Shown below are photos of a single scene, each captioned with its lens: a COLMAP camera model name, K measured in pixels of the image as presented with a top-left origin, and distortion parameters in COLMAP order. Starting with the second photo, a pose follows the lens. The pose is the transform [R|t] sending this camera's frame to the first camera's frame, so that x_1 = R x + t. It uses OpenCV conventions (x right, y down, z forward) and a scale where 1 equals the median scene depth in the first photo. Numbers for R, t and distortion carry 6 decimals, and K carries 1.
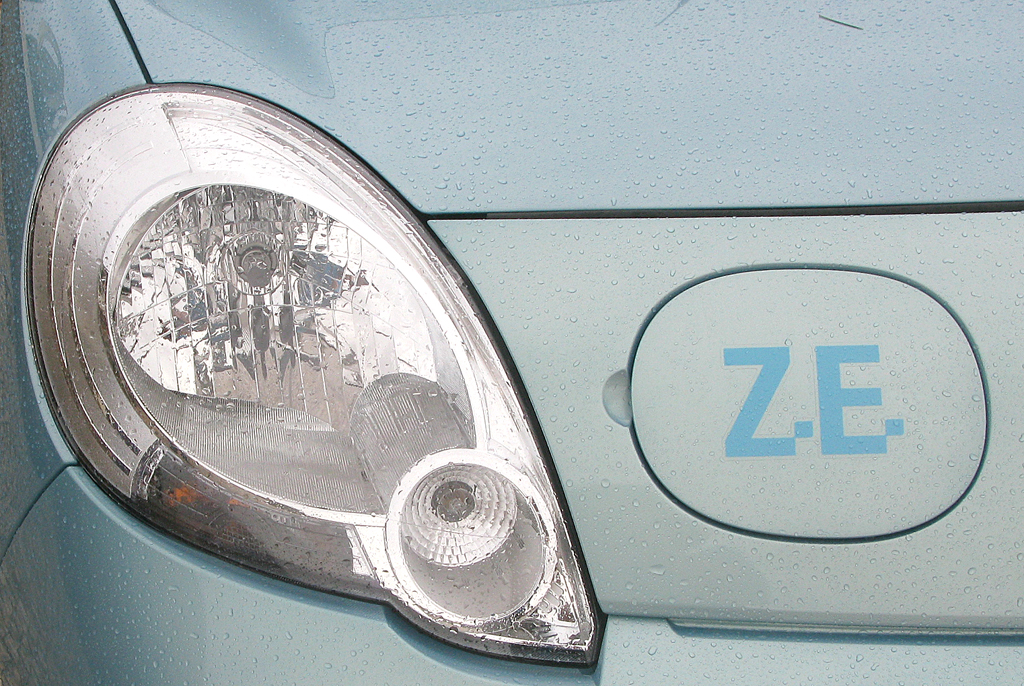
lens RADIAL K [[1043.3, 0, 510.2], [0, 1043.3, 344.4], [0, 0, 1]] dist [0.015092, 0.000000]
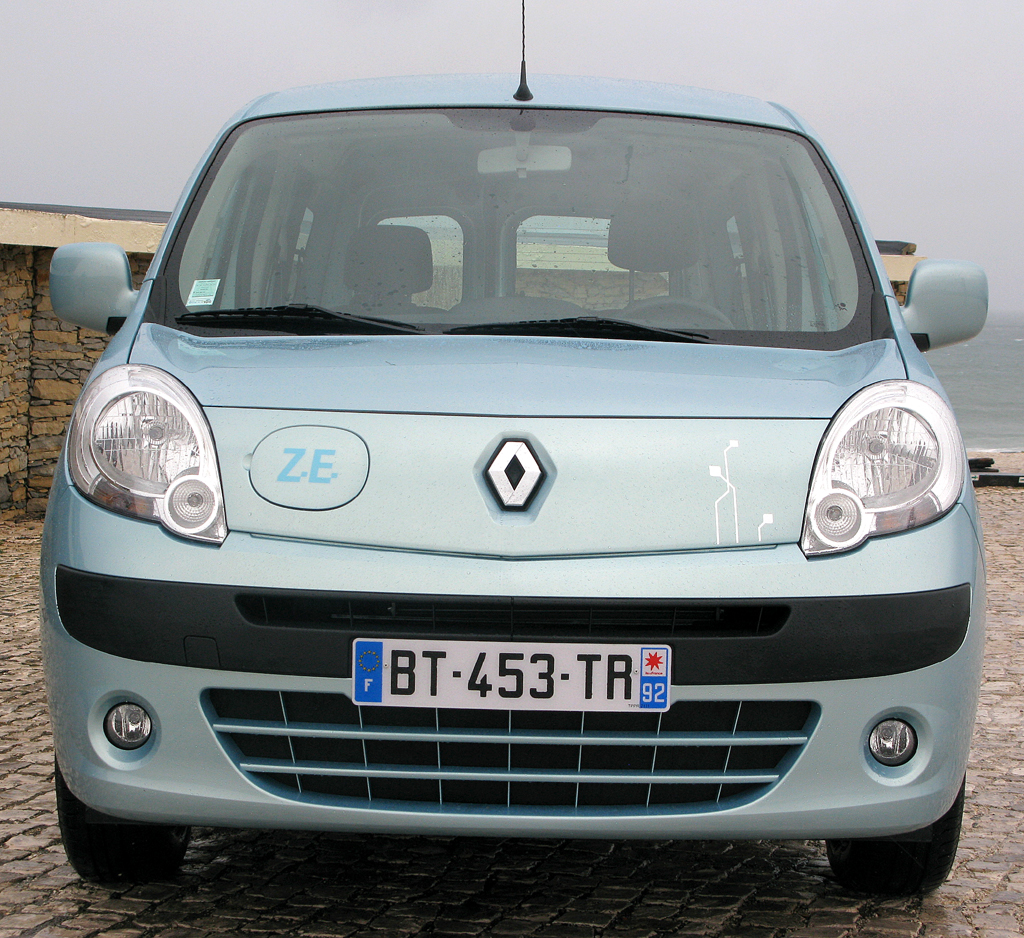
lens RADIAL K [[1811.0, 0, 513.1], [0, 1811.0, 468.4], [0, 0, 1]] dist [0.098985, 0.000000]
pose [[0.974596, 0.048031, -0.218760, 1.948095], [-0.107720, 0.956869, -0.269812, 1.363599], [0.196366, 0.286523, 0.937734, -3.632099]]
